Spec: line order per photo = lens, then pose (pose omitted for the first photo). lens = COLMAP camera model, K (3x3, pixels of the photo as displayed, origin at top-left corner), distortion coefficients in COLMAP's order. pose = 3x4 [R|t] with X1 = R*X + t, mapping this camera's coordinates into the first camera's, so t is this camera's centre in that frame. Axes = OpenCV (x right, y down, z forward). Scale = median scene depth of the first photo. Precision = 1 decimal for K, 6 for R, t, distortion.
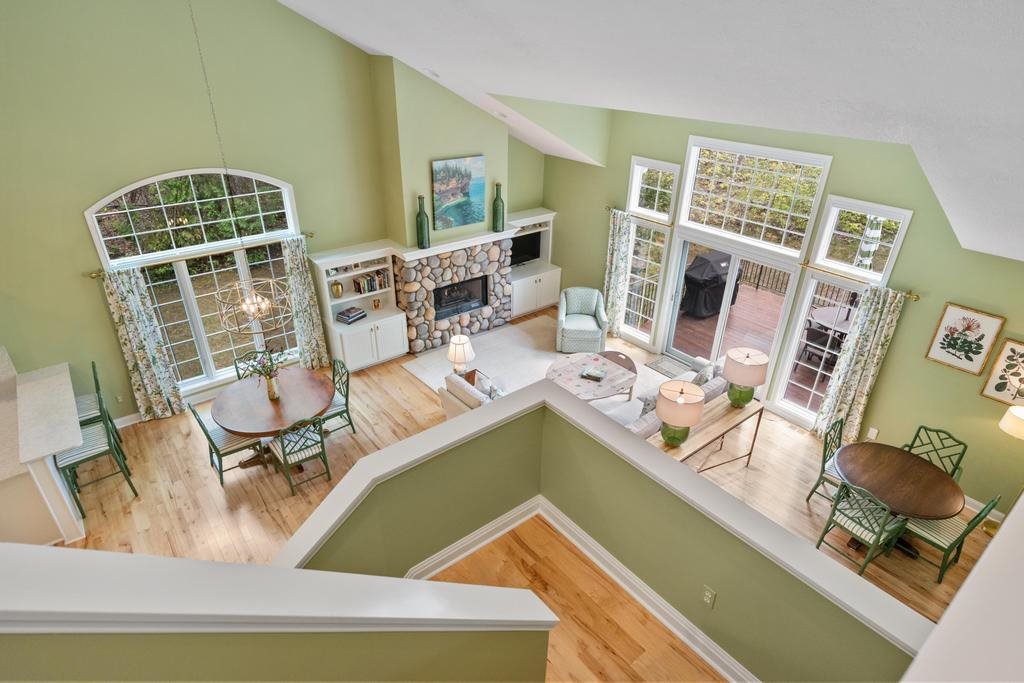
lens RADIAL K [[556.4, 0, 507.7], [0, 556.4, 342.0], [0, 0, 1]] dist [-0.001822, -0.001222]
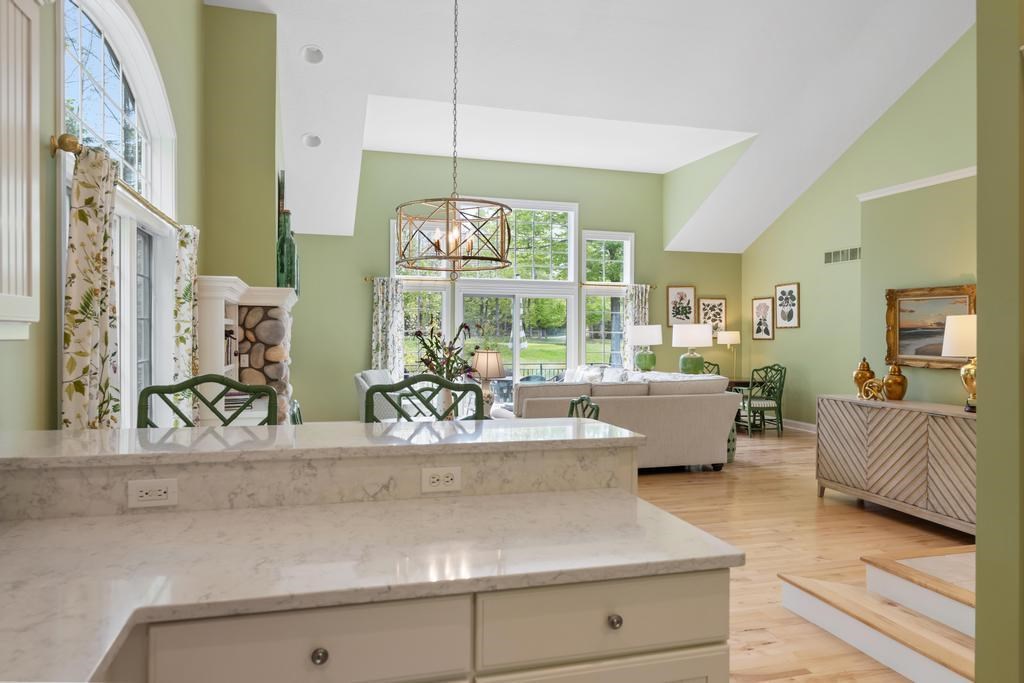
lens RADIAL K [[679.4, 0, 509.1], [0, 679.4, 337.1], [0, 0, 1]] dist [-0.000321, 0.001847]
pose [[0.376516, -0.013041, 0.926318, -0.743230], [0.433705, 0.886039, -0.163812, 0.113963], [-0.818618, 0.463427, 0.339264, 0.519249]]
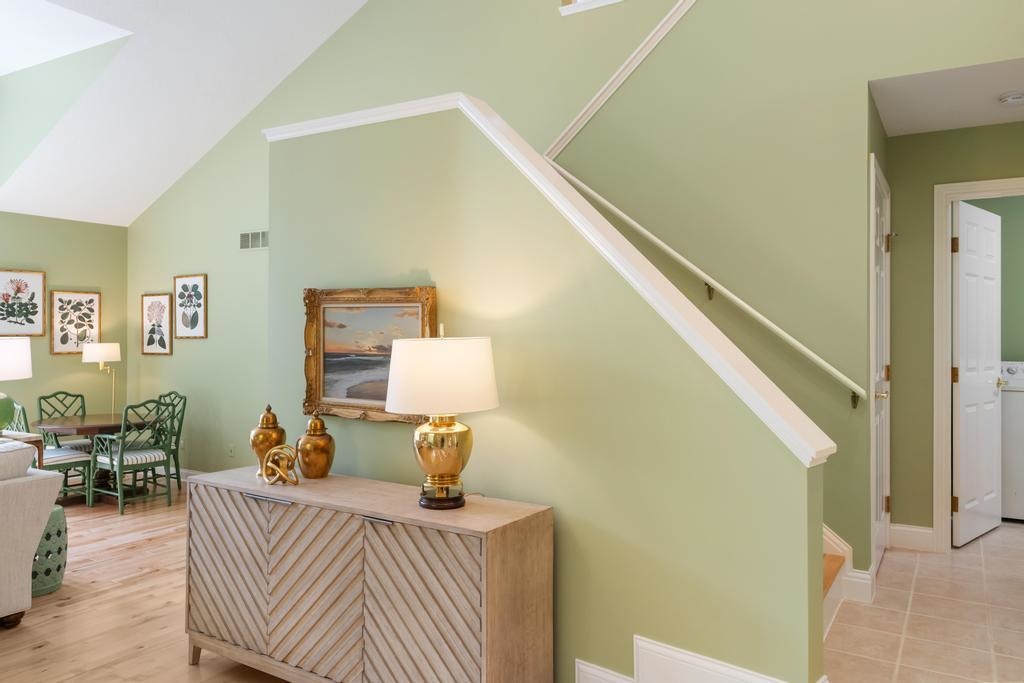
lens RADIAL K [[744.7, 0, 511.9], [0, 744.7, 323.2], [0, 0, 1]] dist [0.001202, 0.003320]
pose [[-0.351495, 0.002927, 0.936185, -0.450526], [0.432235, 0.887542, 0.159509, 0.124251], [-0.830436, 0.460718, -0.313231, 0.468136]]
